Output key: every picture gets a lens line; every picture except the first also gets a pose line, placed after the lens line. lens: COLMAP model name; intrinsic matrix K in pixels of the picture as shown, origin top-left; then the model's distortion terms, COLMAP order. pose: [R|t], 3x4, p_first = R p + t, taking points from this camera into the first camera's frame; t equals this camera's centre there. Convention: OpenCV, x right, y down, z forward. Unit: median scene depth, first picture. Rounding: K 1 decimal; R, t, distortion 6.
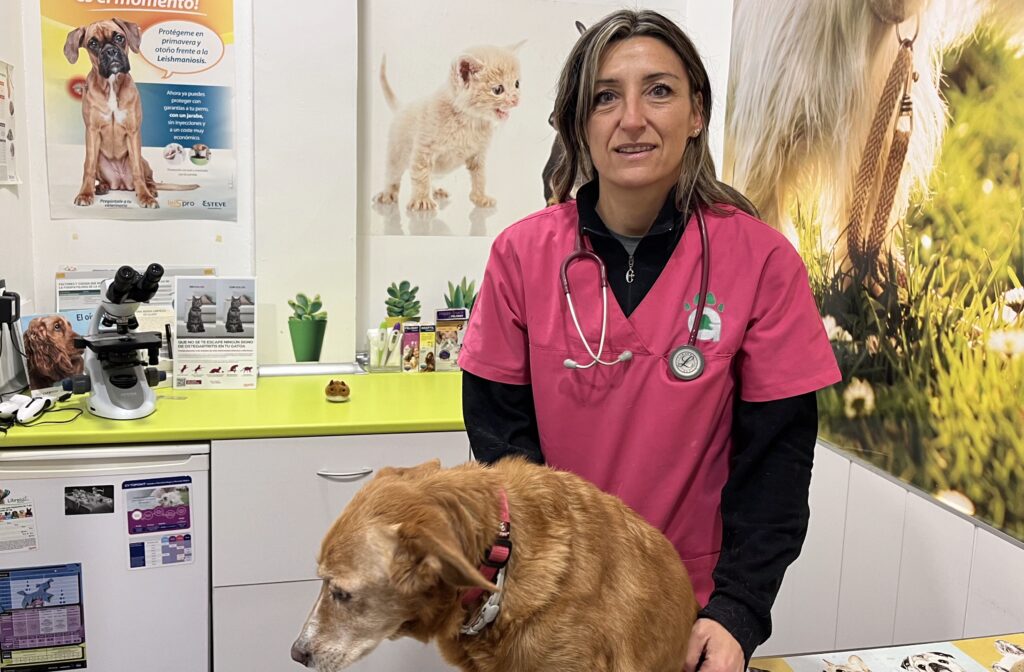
lens RADIAL K [[987.9, 0, 512.0], [0, 987.9, 336.0], [0, 0, 1]] dist [0.066853, -0.319235]
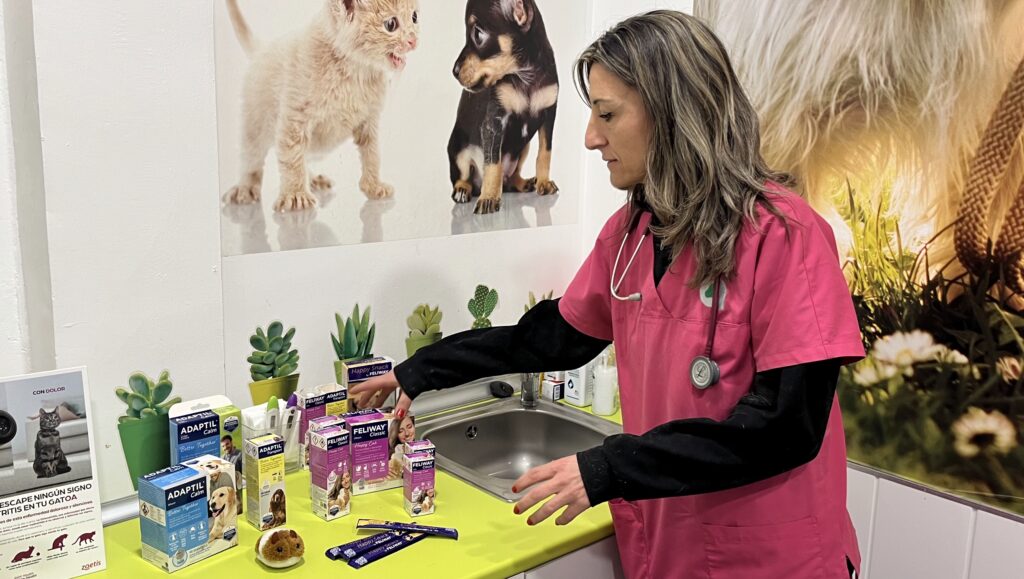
lens RADIAL K [[955.8, 0, 512.0], [0, 955.8, 289.5], [0, 0, 1]] dist [0.005857, -0.009961]
pose [[0.863128, -0.100262, 0.494931, -0.310747], [0.078951, 0.994832, 0.063845, -0.115631], [-0.498774, -0.016031, 0.866584, 0.435676]]
